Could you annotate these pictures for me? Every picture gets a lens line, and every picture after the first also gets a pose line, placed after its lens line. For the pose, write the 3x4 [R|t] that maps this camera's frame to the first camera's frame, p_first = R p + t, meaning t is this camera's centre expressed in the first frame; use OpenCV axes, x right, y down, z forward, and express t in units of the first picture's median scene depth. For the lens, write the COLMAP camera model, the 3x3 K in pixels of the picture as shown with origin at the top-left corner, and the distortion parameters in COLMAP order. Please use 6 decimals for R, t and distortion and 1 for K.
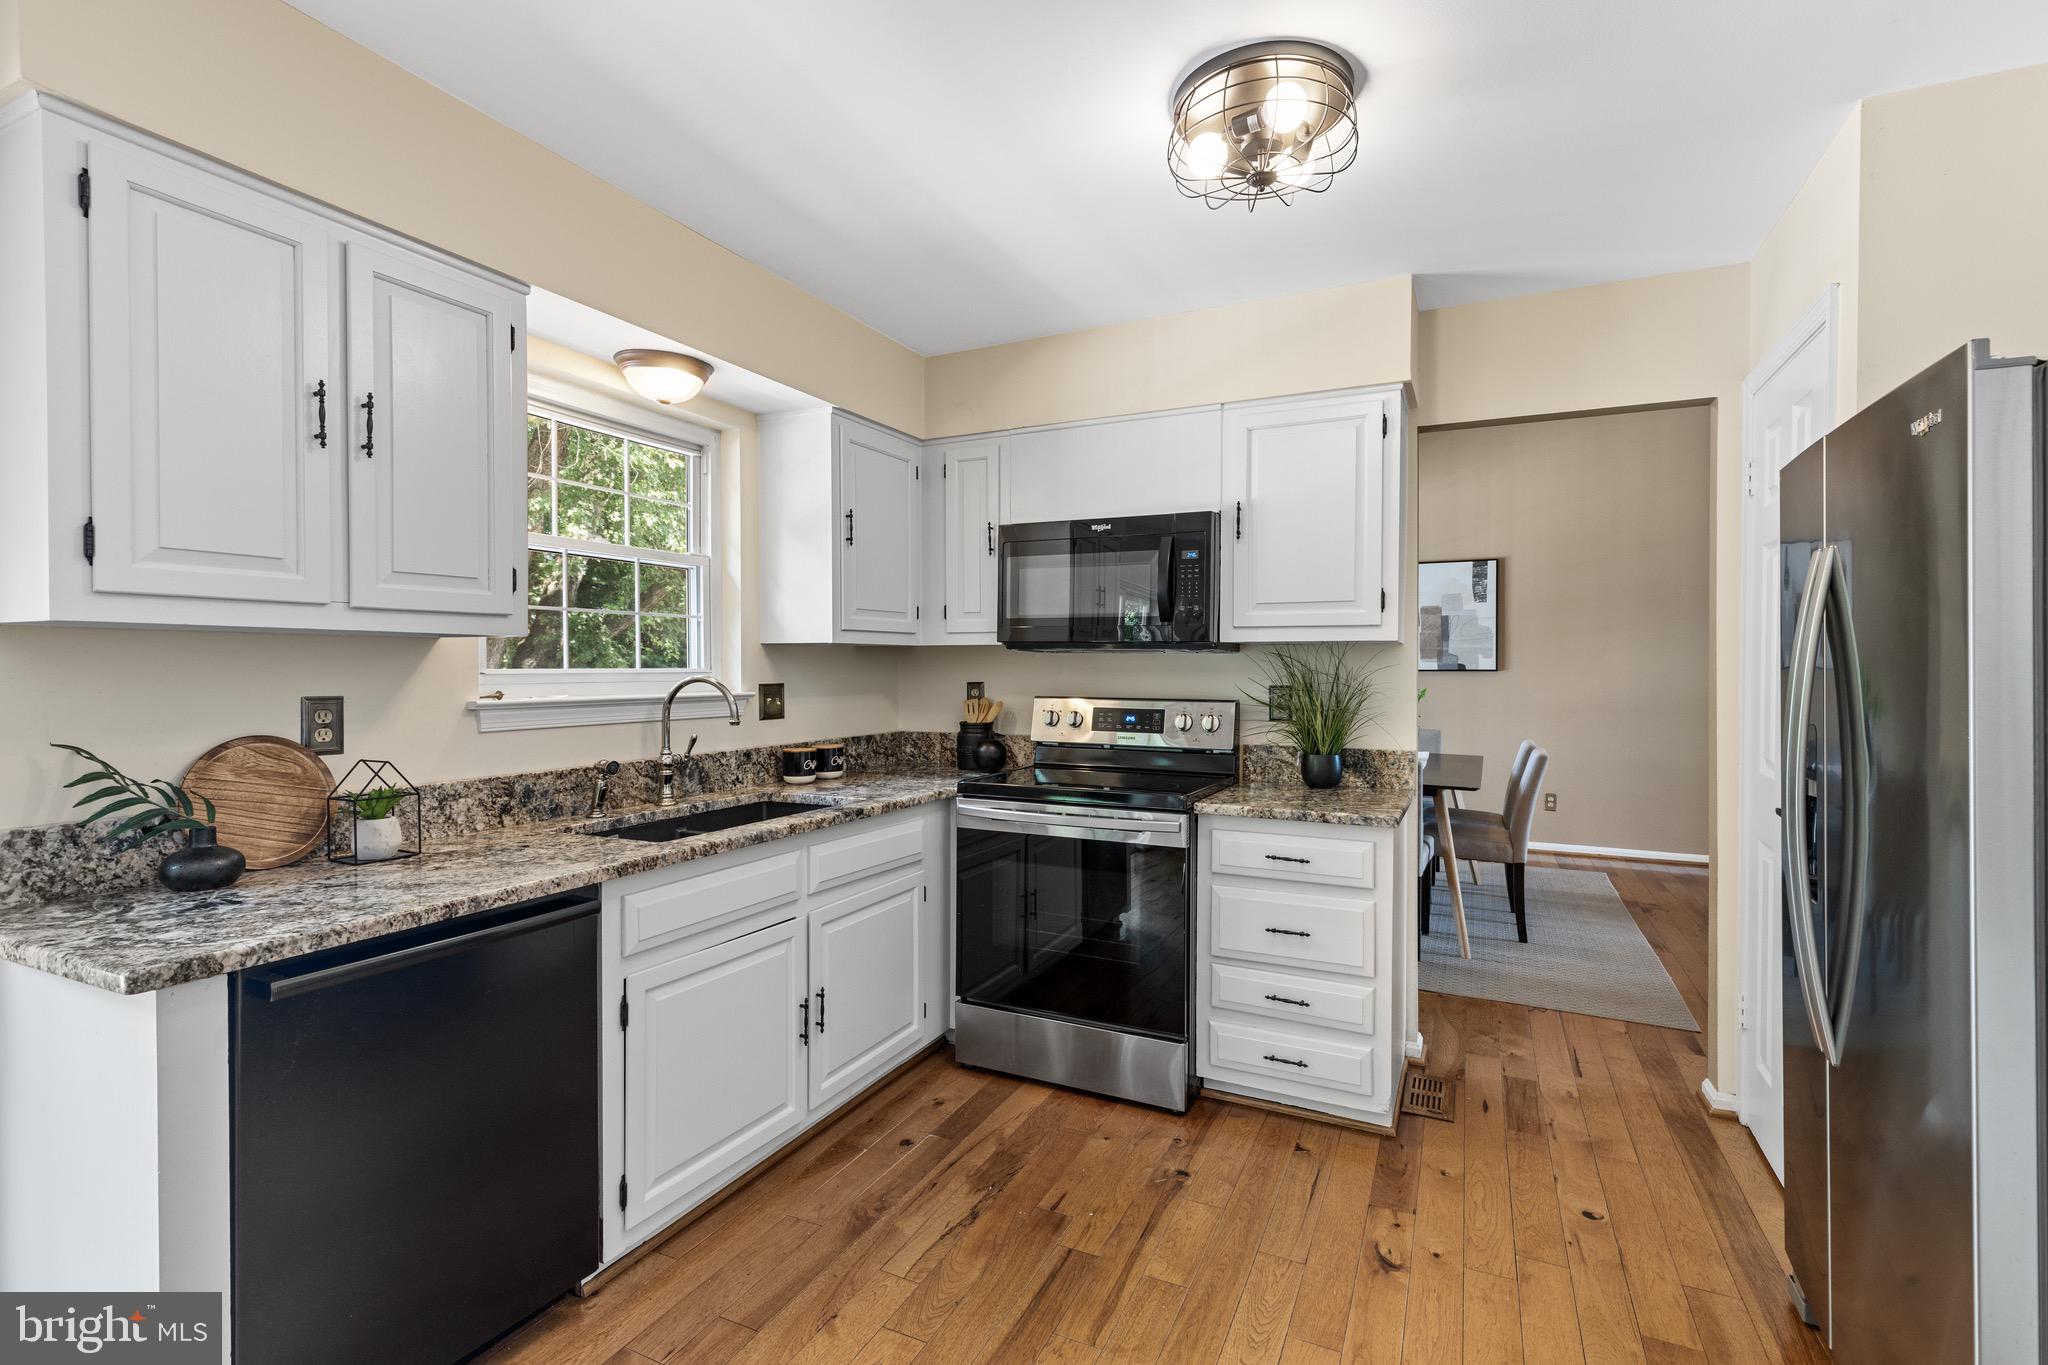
lens RADIAL K [[923.0, 0, 1035.4], [0, 923.0, 678.1], [0, 0, 1]] dist [0.013484, -0.000040]
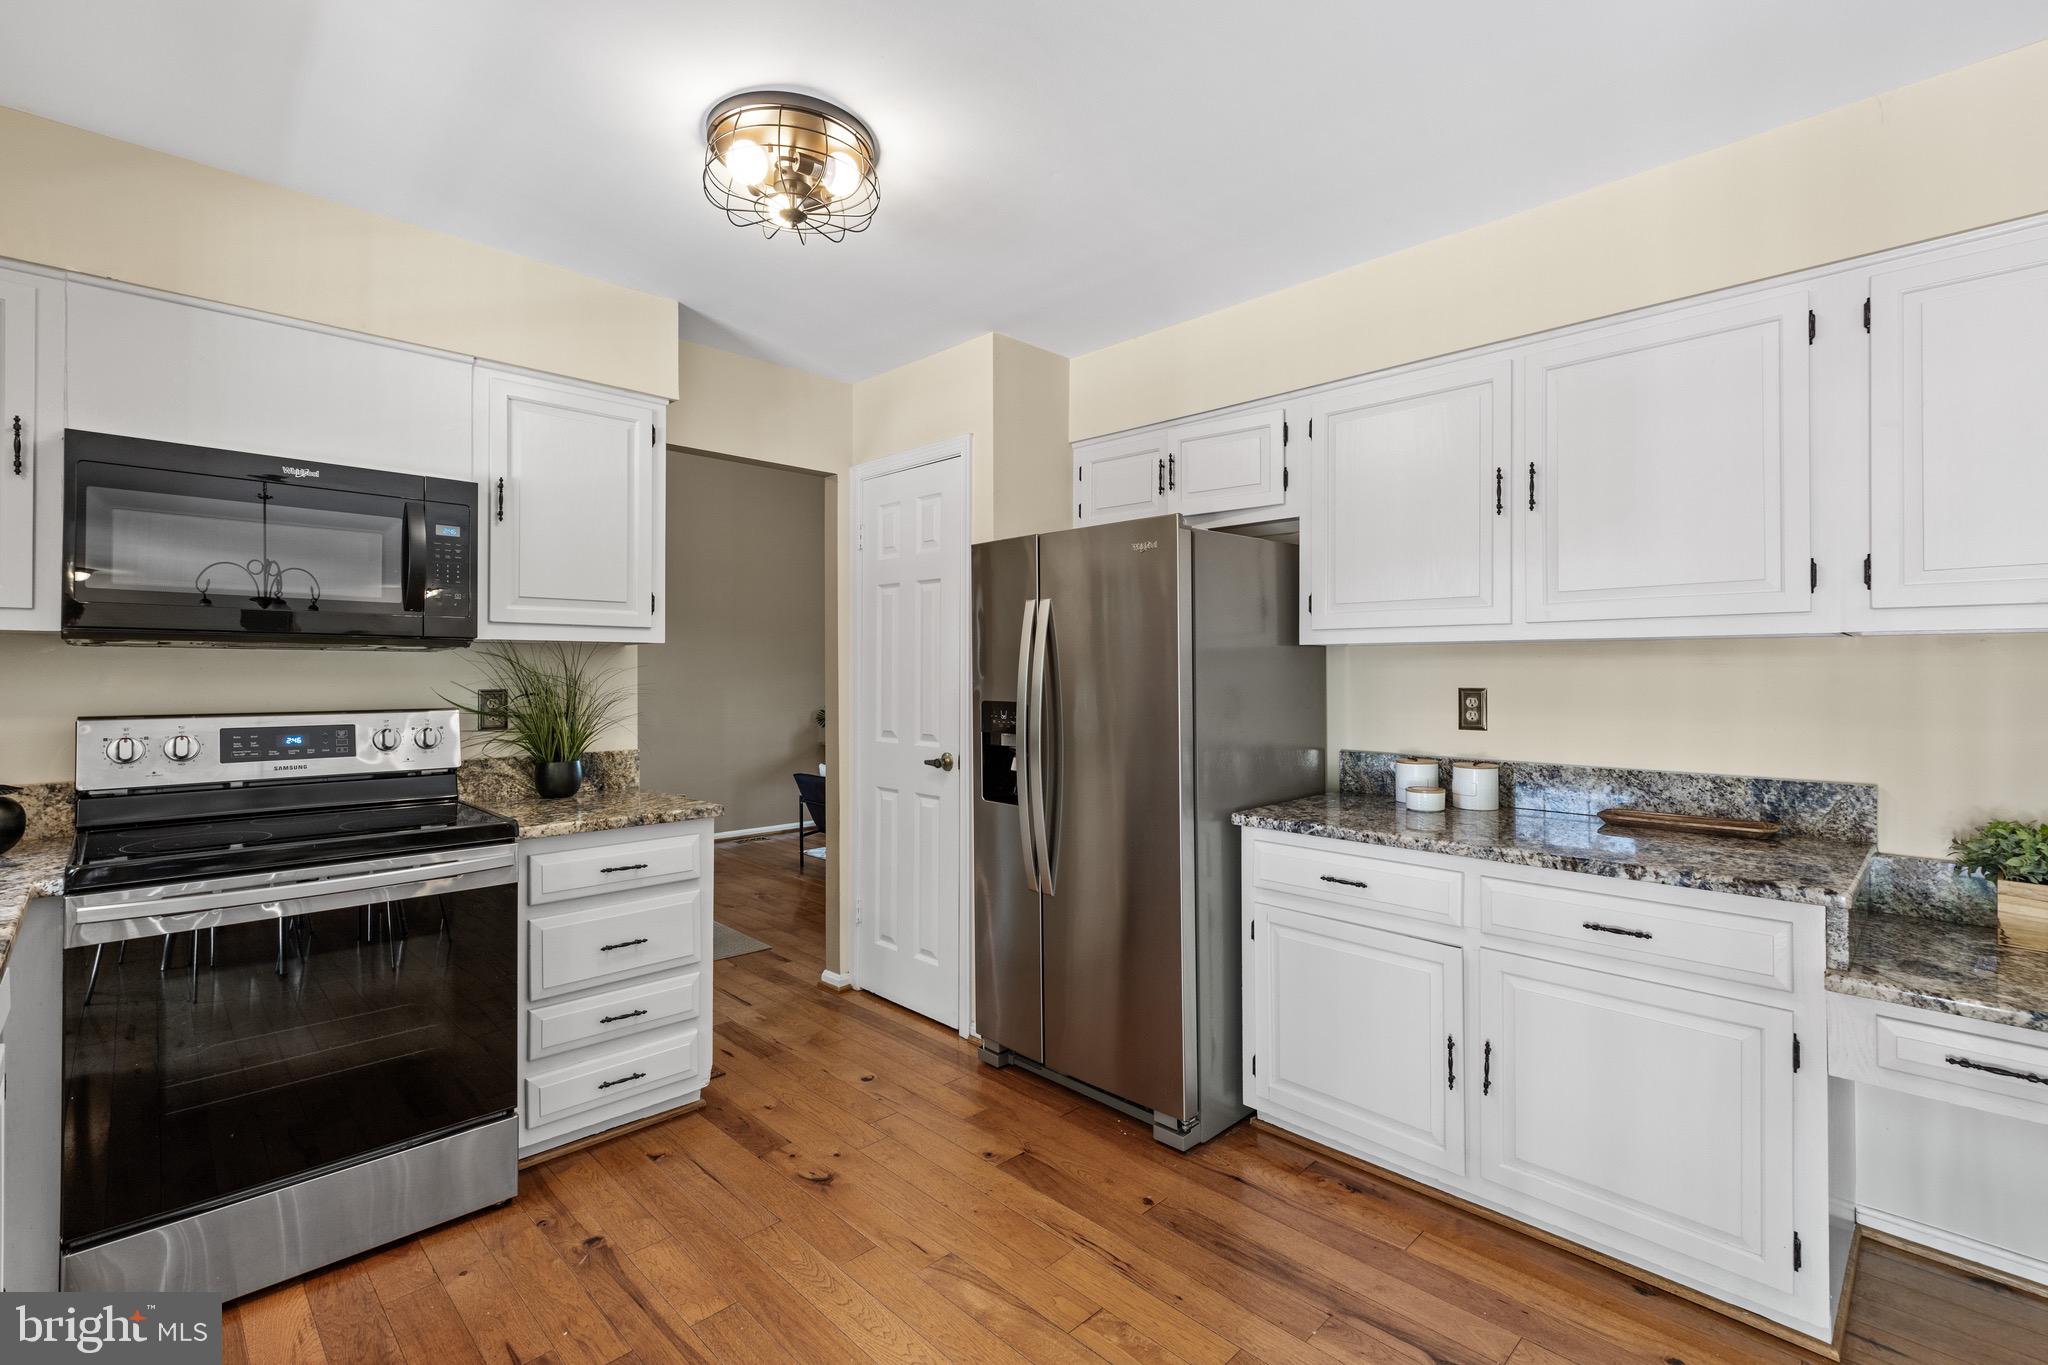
lens RADIAL K [[923.0, 0, 1021.8], [0, 923.0, 667.7], [0, 0, 1]] dist [0.013484, -0.000040]
pose [[0.347918, -0.000254, 0.937525, -0.423639], [0.011684, 0.999923, -0.004066, -0.003514], [-0.937452, 0.012369, 0.347894, 0.239674]]
